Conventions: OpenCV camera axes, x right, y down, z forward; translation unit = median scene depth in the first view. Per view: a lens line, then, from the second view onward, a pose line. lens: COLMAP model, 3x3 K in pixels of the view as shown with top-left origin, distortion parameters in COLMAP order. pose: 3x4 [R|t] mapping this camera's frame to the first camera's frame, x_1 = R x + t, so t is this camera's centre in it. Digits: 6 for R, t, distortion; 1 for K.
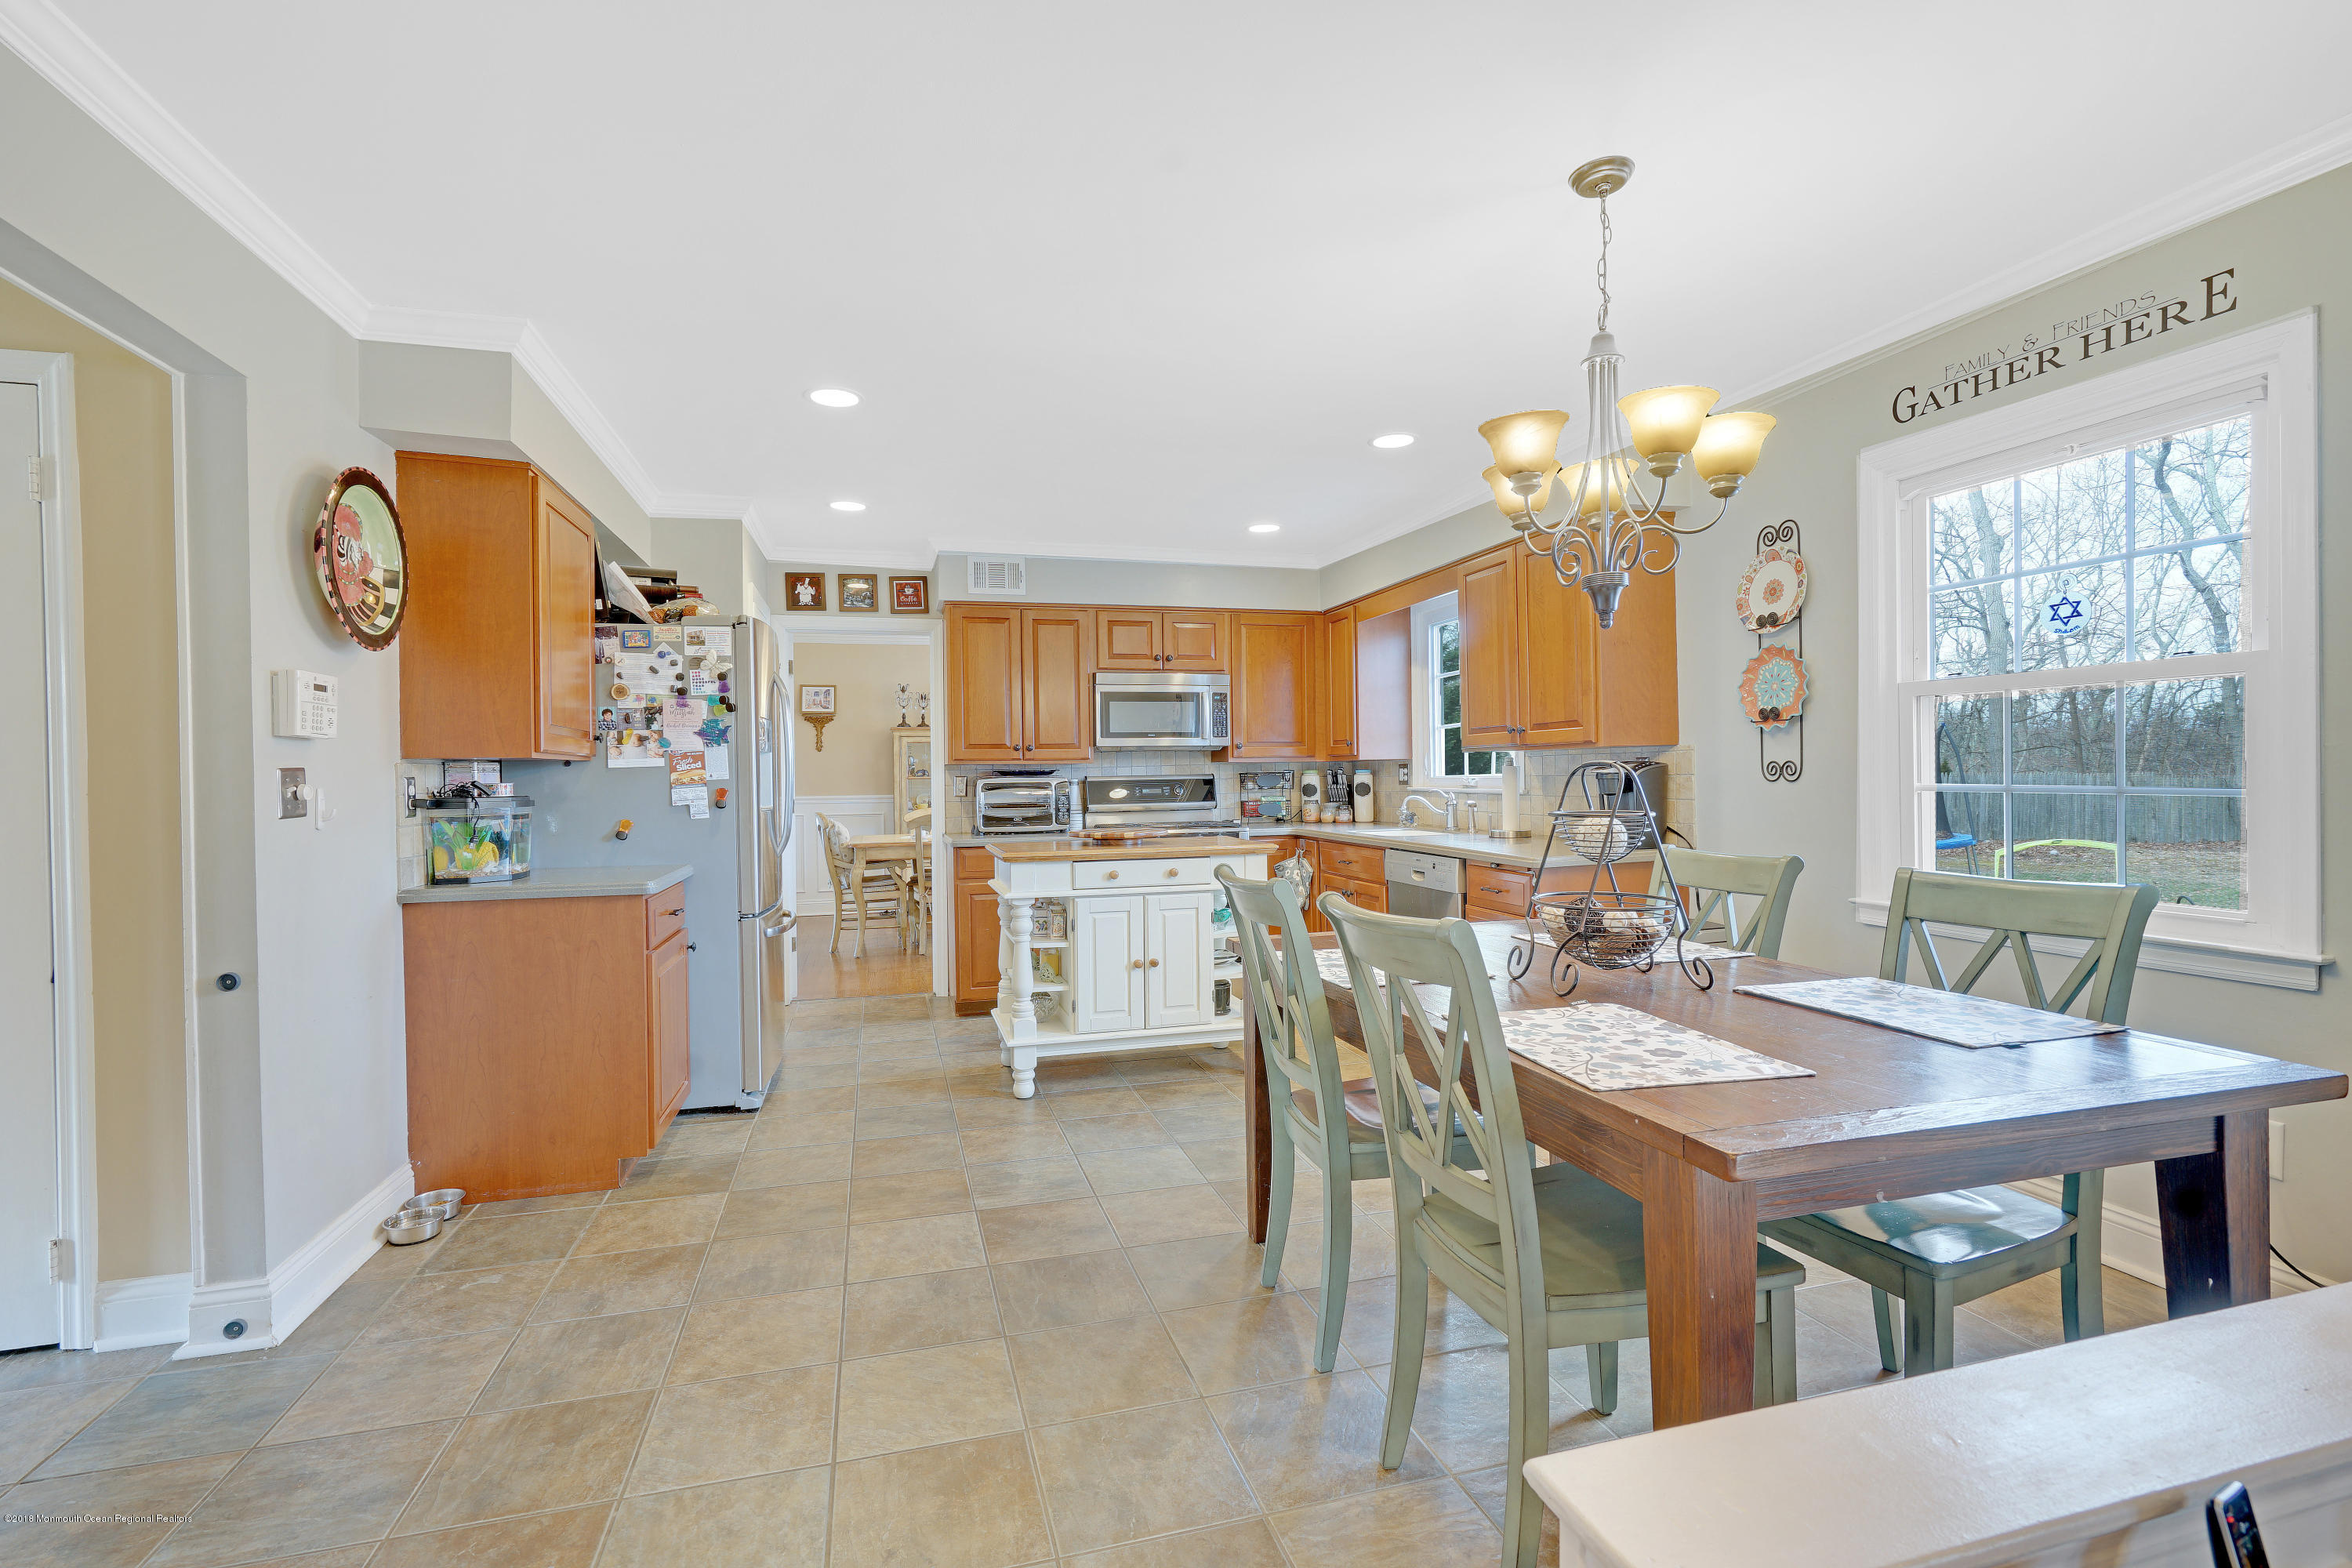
lens RADIAL K [[1052.2, 0, 1166.9], [0, 1052.2, 776.4], [0, 0, 1]] dist [-0.006775, 0.002369]
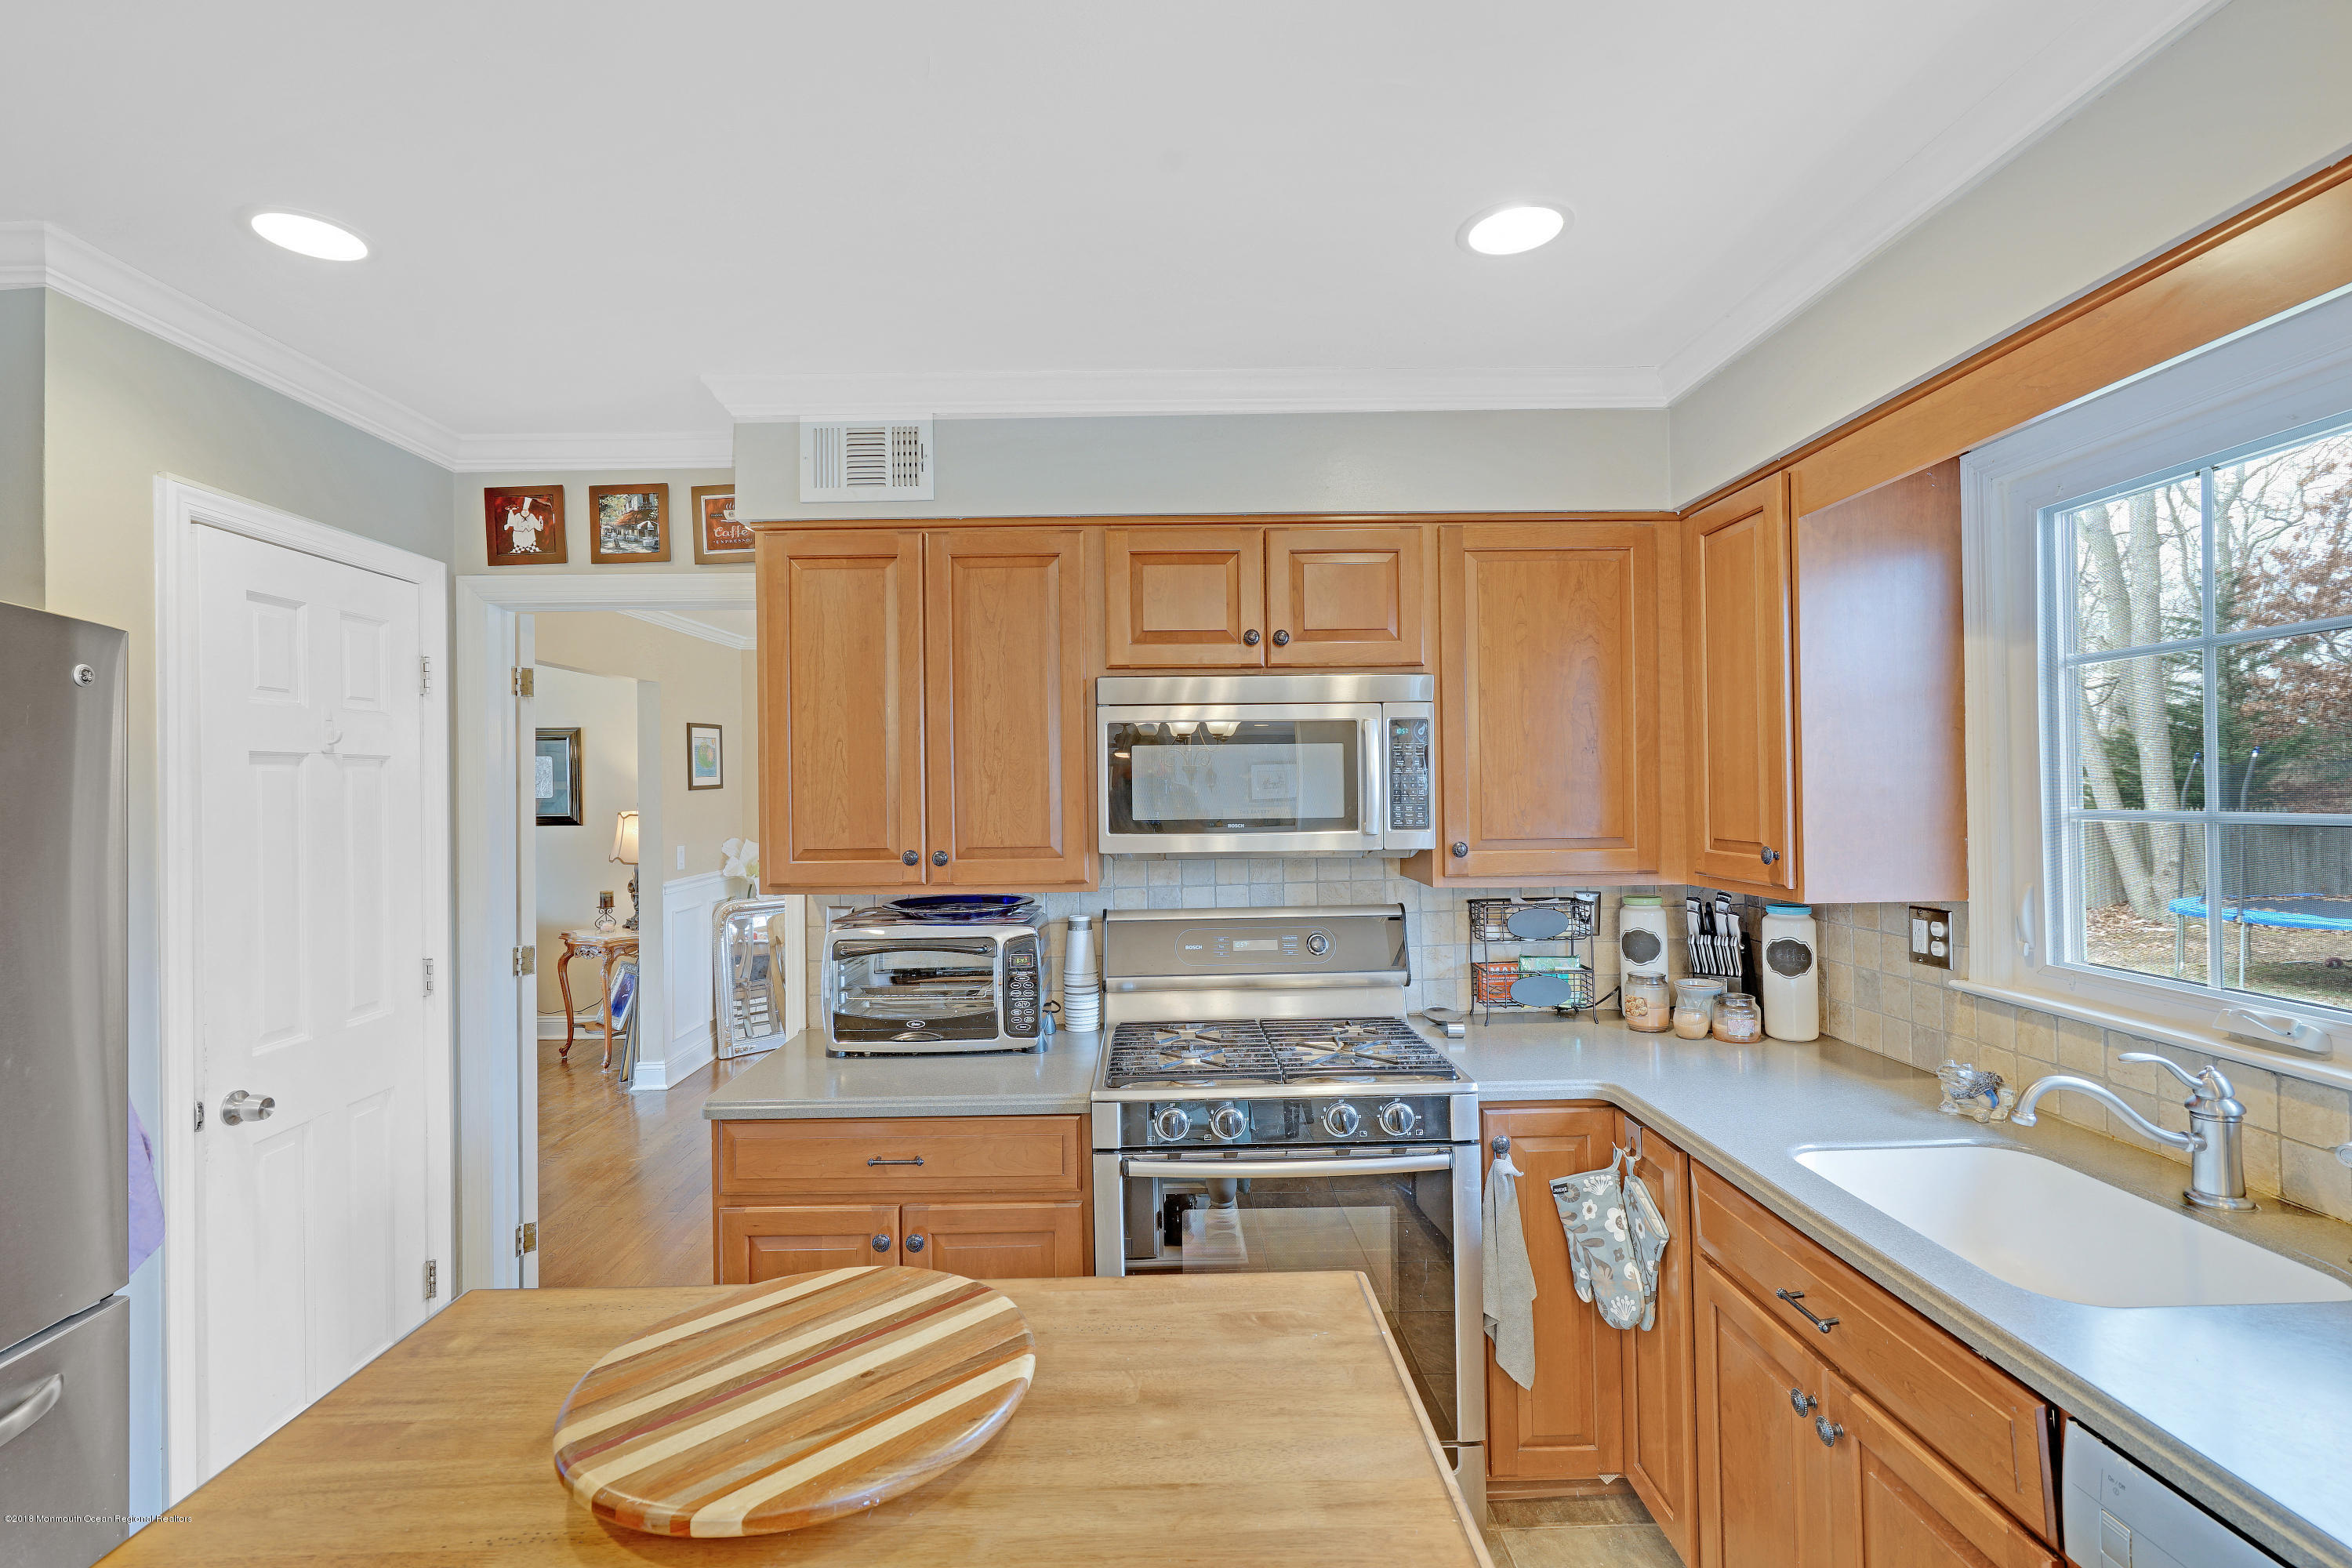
lens RADIAL K [[1052.2, 0, 1169.7], [0, 1052.2, 780.2], [0, 0, 1]] dist [-0.006775, 0.002369]
pose [[0.968661, -0.001509, -0.248381, 0.090842], [-0.000368, 0.999972, -0.007511, -0.077804], [0.248386, 0.007367, 0.968633, 0.859318]]
